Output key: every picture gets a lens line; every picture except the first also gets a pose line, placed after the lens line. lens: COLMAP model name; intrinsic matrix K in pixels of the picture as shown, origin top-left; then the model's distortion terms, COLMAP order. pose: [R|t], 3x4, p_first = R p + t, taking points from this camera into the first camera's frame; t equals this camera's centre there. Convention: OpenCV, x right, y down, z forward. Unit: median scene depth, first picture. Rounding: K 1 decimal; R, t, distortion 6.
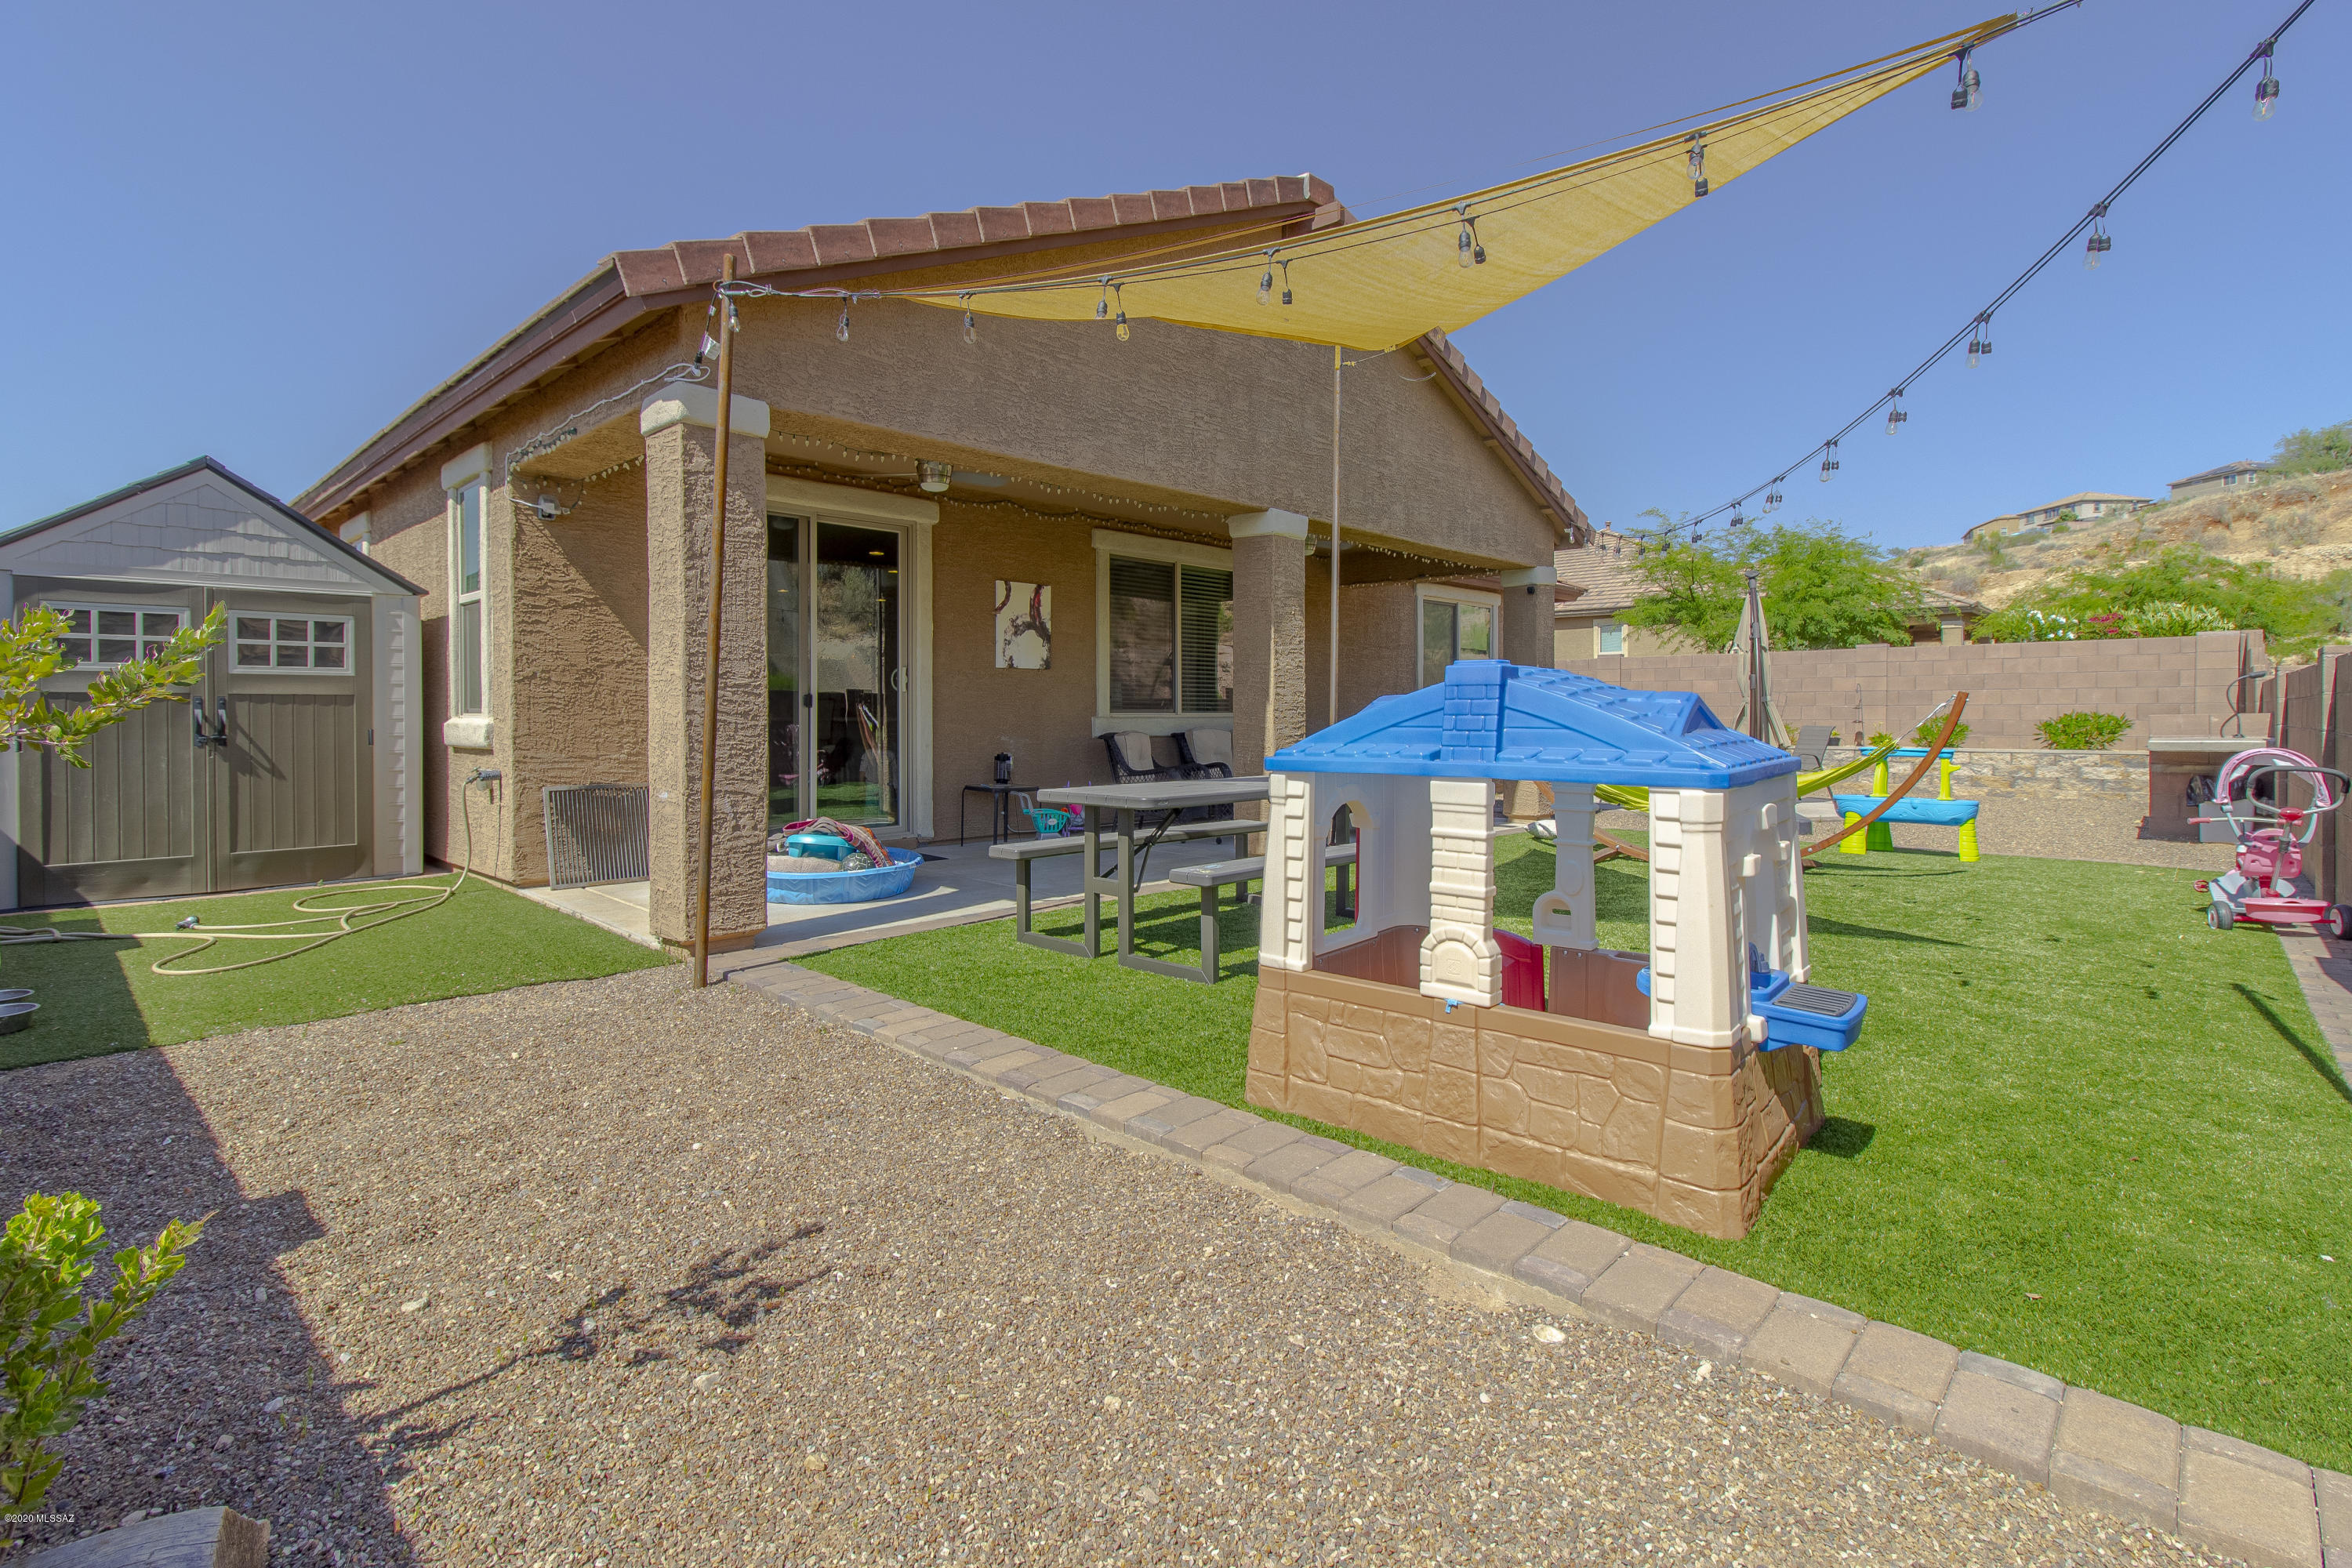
lens RADIAL K [[1113.5, 0, 1201.5], [0, 1113.5, 747.4], [0, 0, 1]] dist [0.002372, 0.000634]
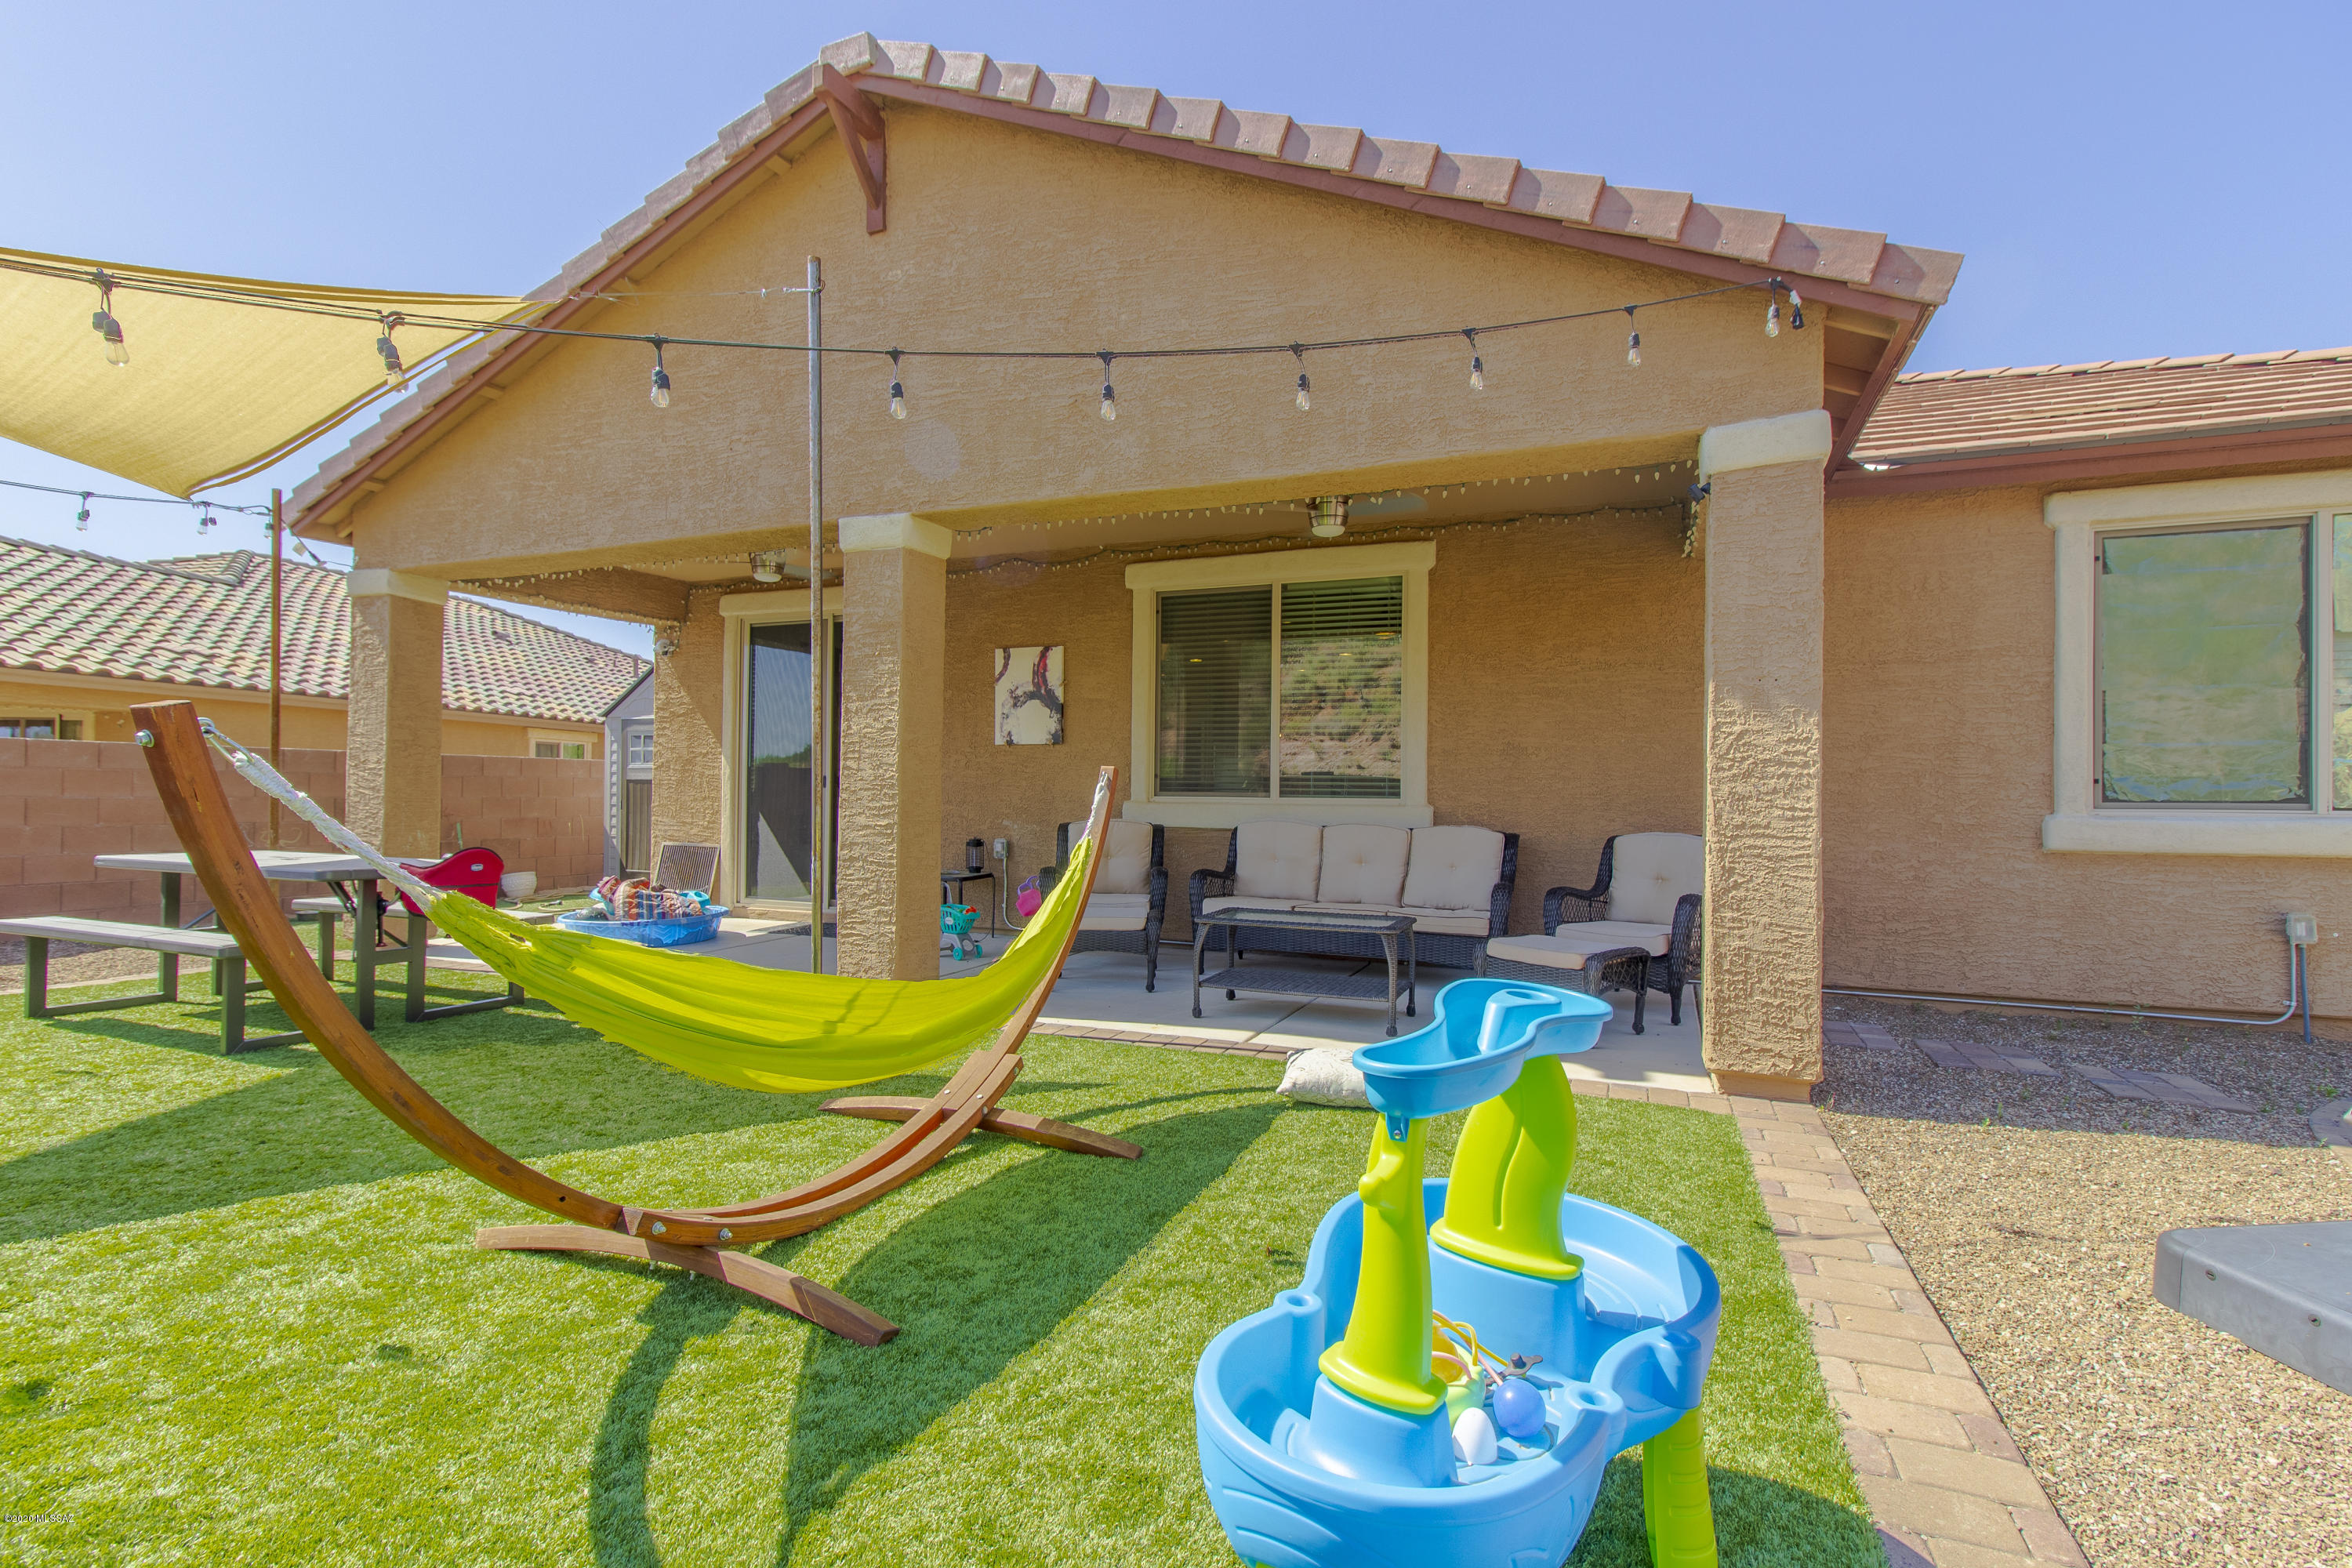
lens RADIAL K [[1092.7, 0, 1185.8], [0, 1092.7, 779.6], [0, 0, 1]] dist [-0.000145, -0.000136]
pose [[0.349834, -0.008310, -0.936775, 0.699614], [-0.037398, 0.999040, -0.022829, -0.028019], [0.936065, 0.043020, 0.349187, 0.823969]]
